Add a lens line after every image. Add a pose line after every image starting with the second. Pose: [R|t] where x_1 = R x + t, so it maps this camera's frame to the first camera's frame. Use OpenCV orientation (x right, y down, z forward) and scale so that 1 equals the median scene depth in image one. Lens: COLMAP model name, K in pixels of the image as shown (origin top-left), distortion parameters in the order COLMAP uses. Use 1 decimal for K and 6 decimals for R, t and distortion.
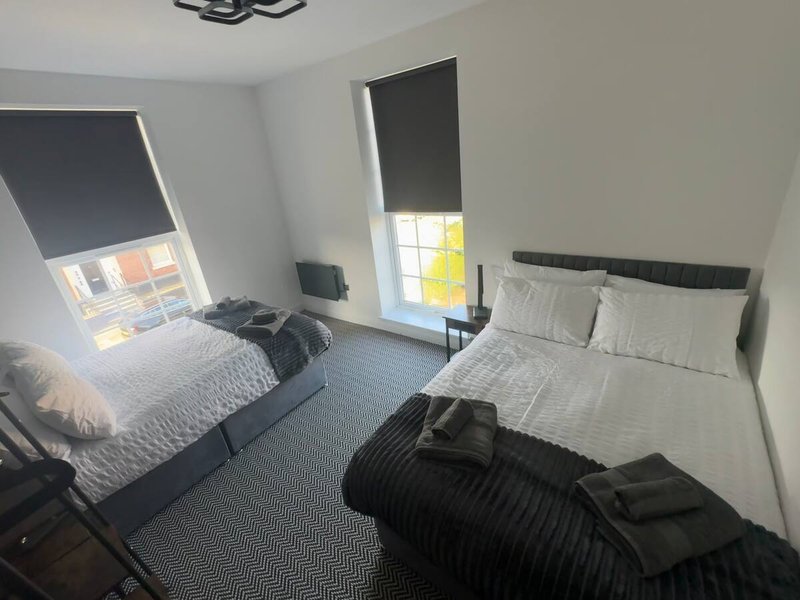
lens RADIAL K [[352.4, 0, 400.0], [0, 352.4, 300.0], [0, 0, 1]] dist [0.000363, -0.000099]
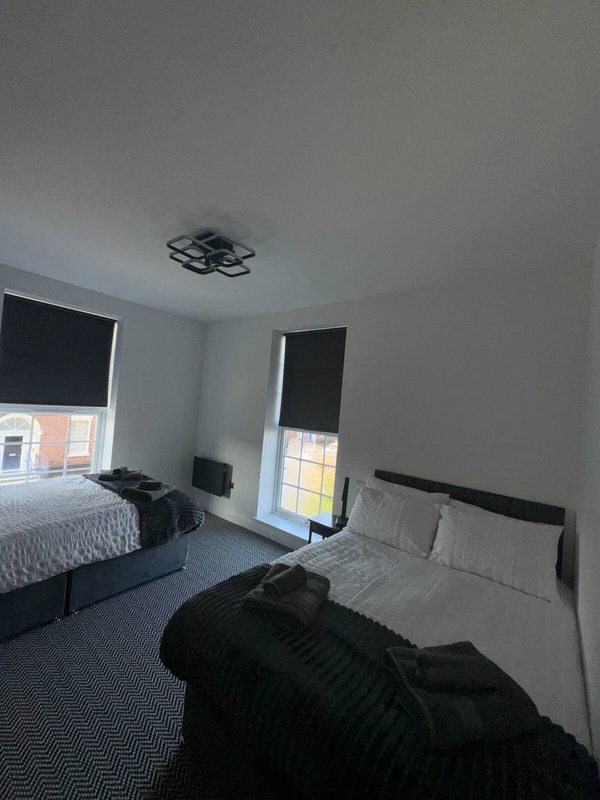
lens RADIAL K [[318.4, 0, 300.9], [0, 318.4, 398.1], [0, 0, 1]] dist [-0.001482, -0.000272]
pose [[0.981810, 0.186928, -0.033284, 0.080437], [-0.184445, 0.897405, -0.400805, 0.143114], [-0.045053, 0.399654, 0.915558, -0.068501]]
